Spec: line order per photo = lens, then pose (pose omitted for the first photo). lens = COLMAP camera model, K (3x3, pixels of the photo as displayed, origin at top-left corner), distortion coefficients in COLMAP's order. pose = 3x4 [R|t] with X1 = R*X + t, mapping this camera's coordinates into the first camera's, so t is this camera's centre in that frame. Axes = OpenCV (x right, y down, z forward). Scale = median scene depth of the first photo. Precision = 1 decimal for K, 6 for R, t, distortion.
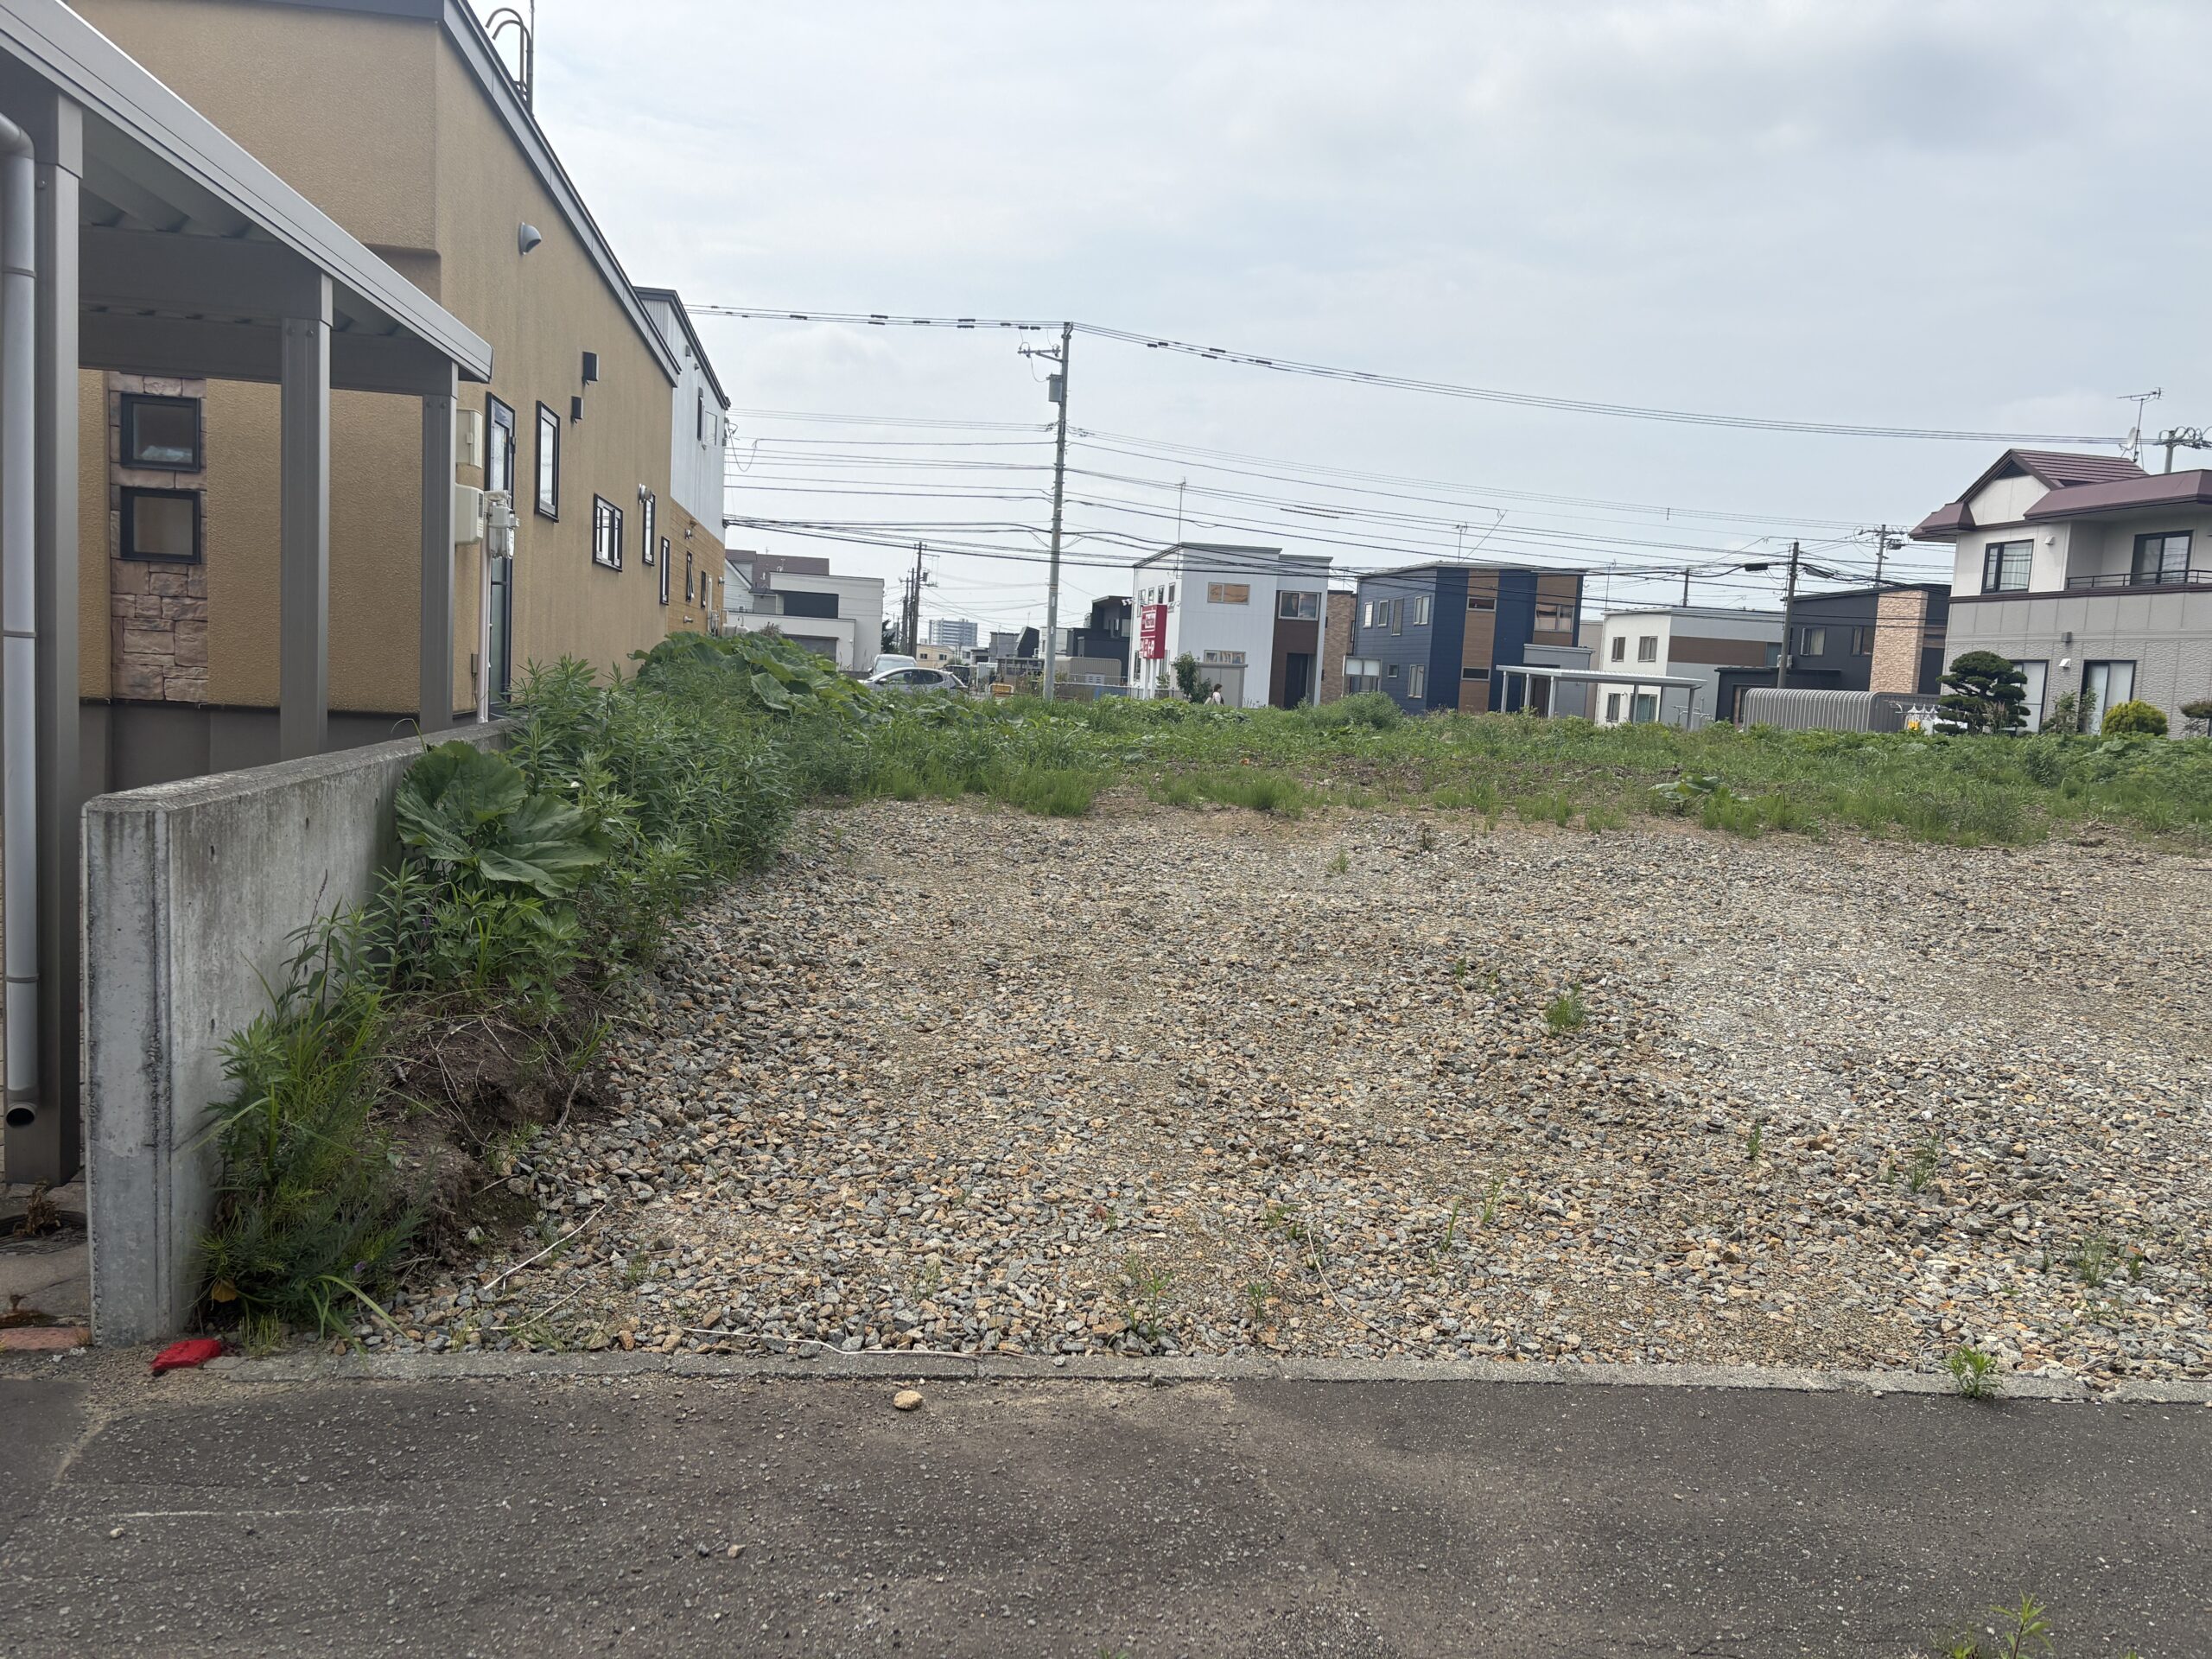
lens RADIAL K [[1665.7, 0, 1085.7], [0, 1665.7, 851.3], [0, 0, 1]] dist [0.066148, -0.070560]
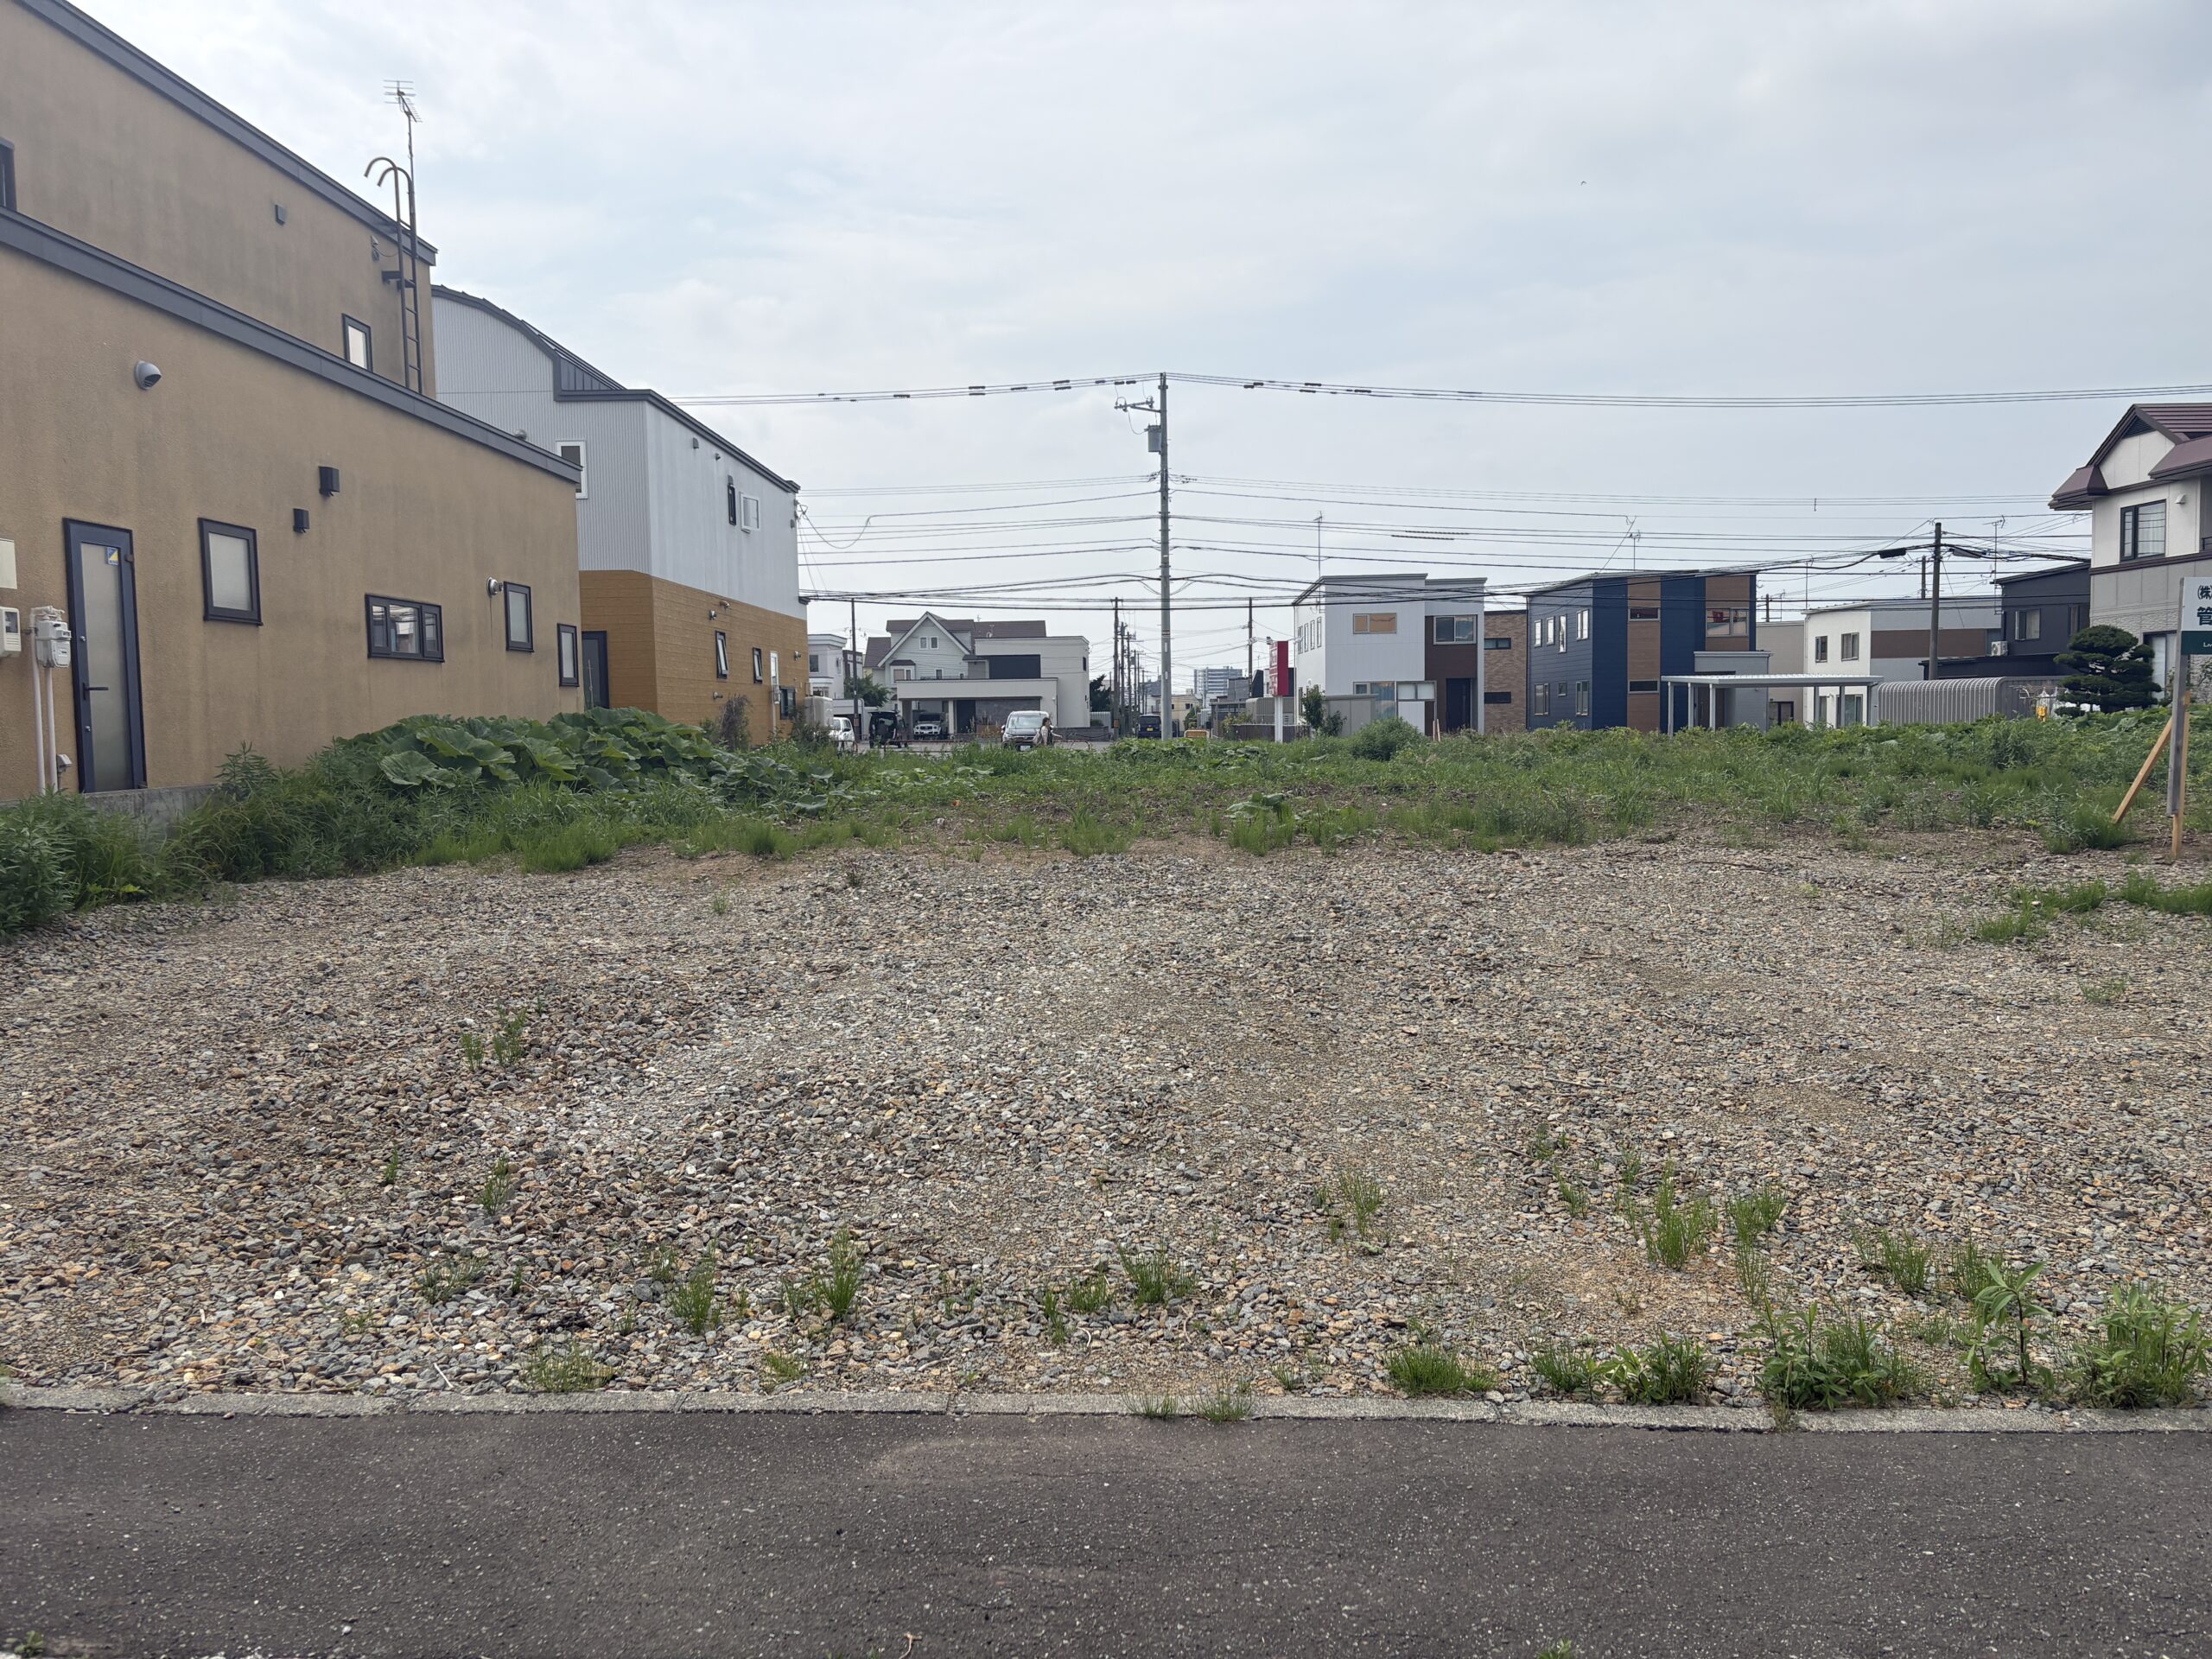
lens RADIAL K [[1665.7, 0, 1087.0], [0, 1665.7, 833.2], [0, 0, 1]] dist [0.066148, -0.070560]
pose [[0.984071, -0.059112, -0.167658, 0.095581], [0.052486, 0.997666, -0.043686, 0.003471], [0.169849, 0.034191, 0.984877, 0.005217]]
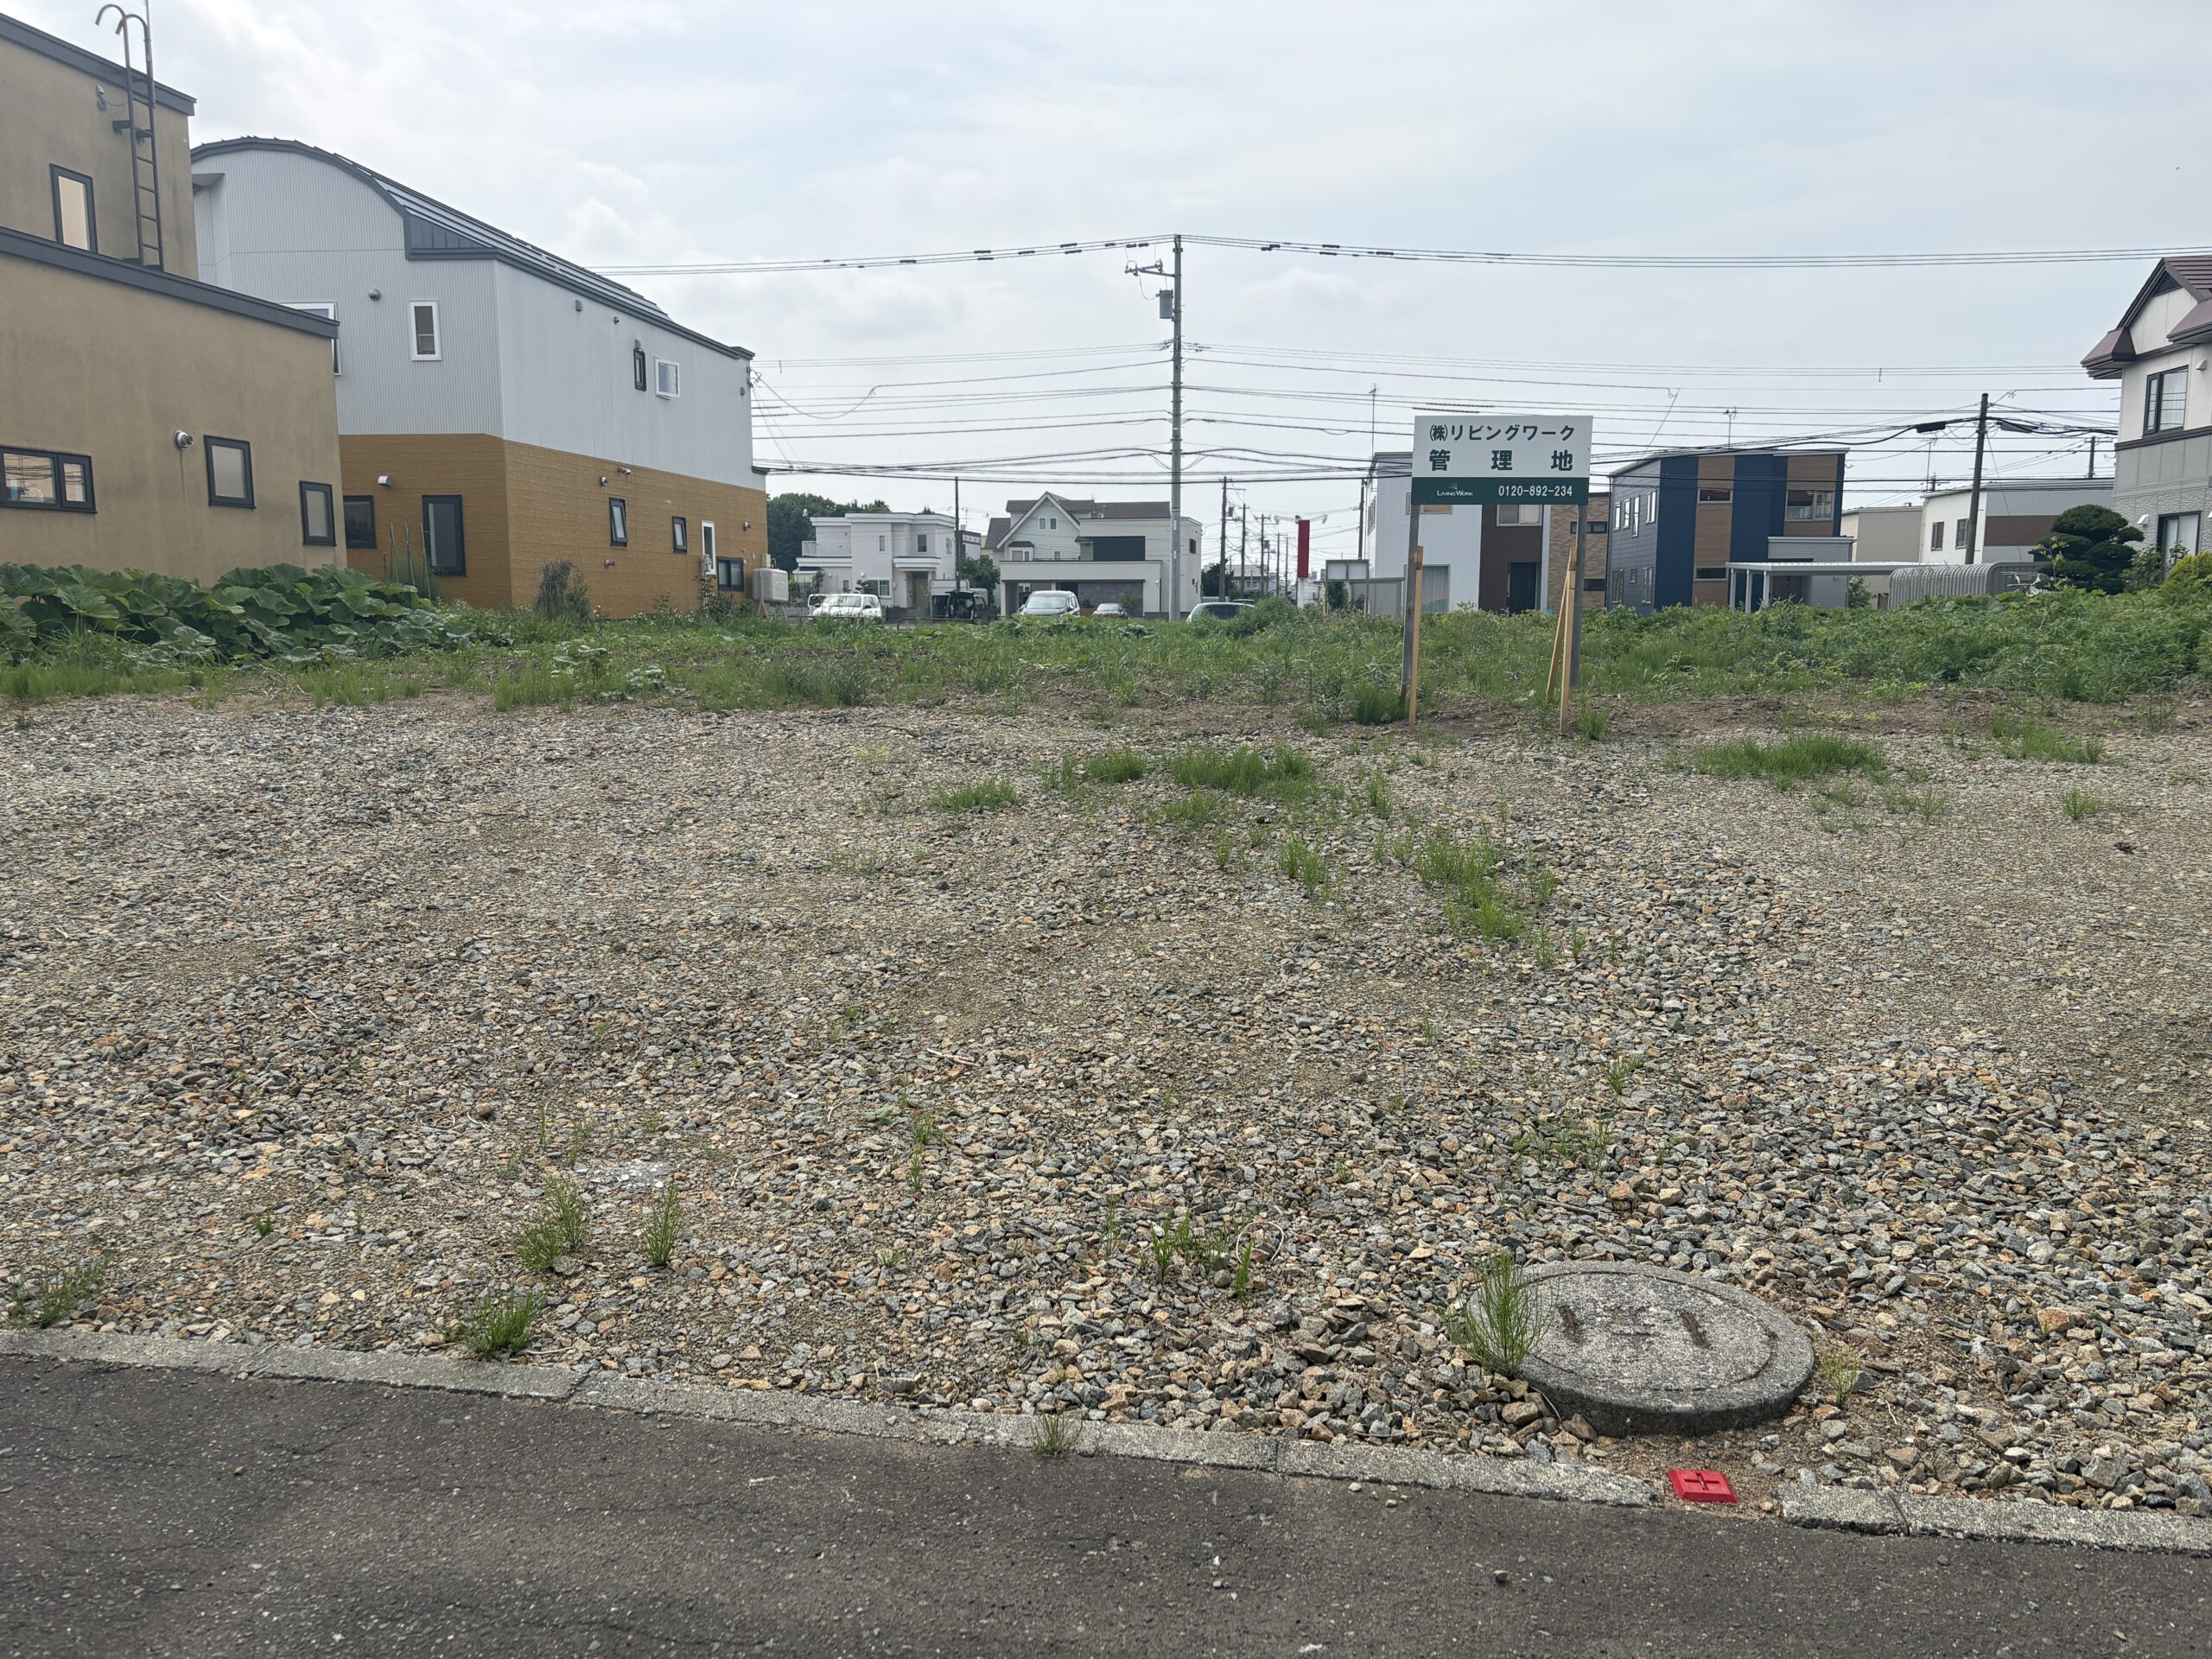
lens RADIAL K [[1665.7, 0, 1083.5], [0, 1665.7, 843.5], [0, 0, 1]] dist [0.066148, -0.070560]
pose [[0.959895, -0.015929, -0.279905, 0.200130], [0.023939, 0.999395, 0.025223, 0.010522], [0.279334, -0.030912, 0.959696, 0.040490]]
